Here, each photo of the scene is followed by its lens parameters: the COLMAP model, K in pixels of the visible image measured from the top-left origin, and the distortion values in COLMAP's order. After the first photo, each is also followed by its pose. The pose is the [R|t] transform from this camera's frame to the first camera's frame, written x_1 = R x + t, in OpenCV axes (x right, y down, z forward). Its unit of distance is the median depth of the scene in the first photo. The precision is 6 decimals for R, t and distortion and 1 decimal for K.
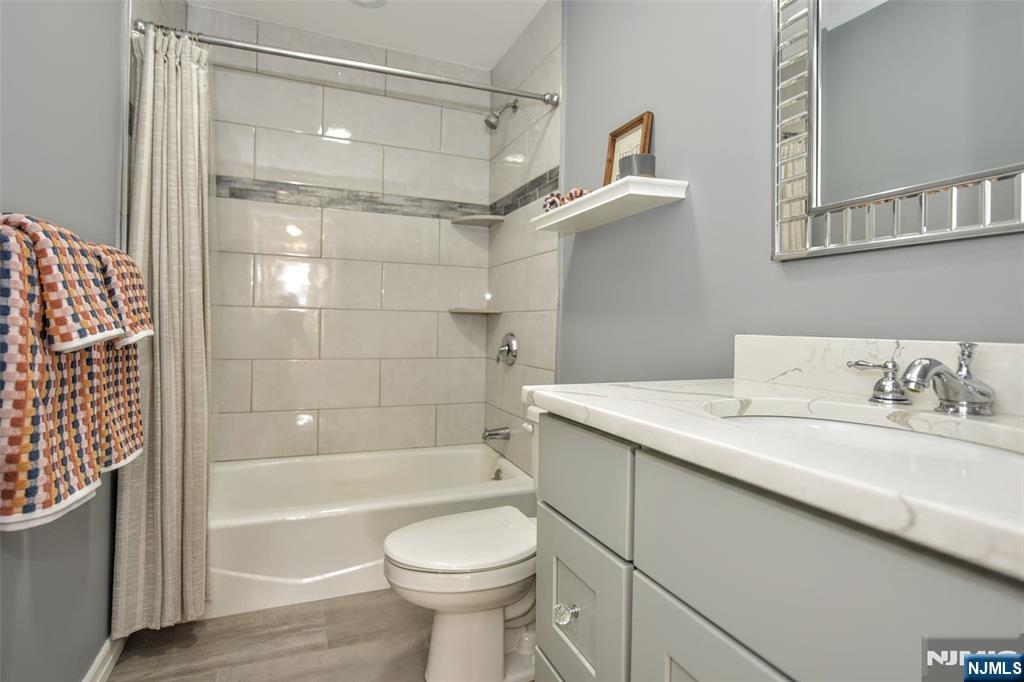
lens RADIAL K [[499.0, 0, 499.2], [0, 499.0, 327.3], [0, 0, 1]] dist [-0.005866, -0.000663]
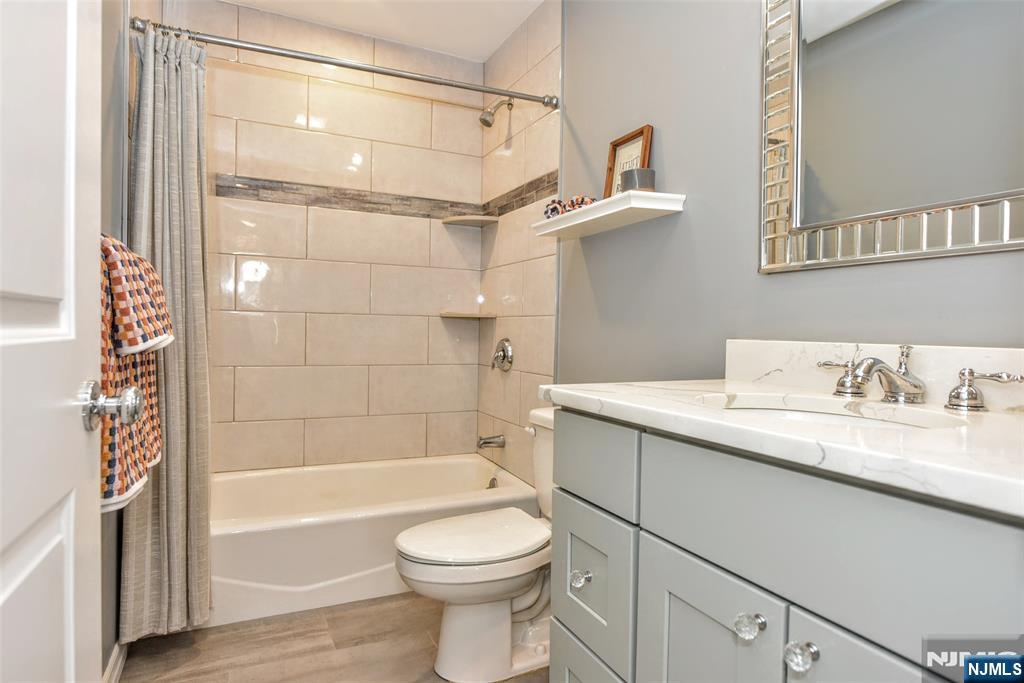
lens RADIAL K [[554.3, 0, 512.0], [0, 554.3, 341.5], [0, 0, 1]] dist [-0.002507, -0.000295]
pose [[0.998221, -0.000717, 0.059615, -0.053583], [-0.000274, 0.999862, 0.016611, -0.000684], [-0.059619, -0.016598, 0.998083, -0.143194]]
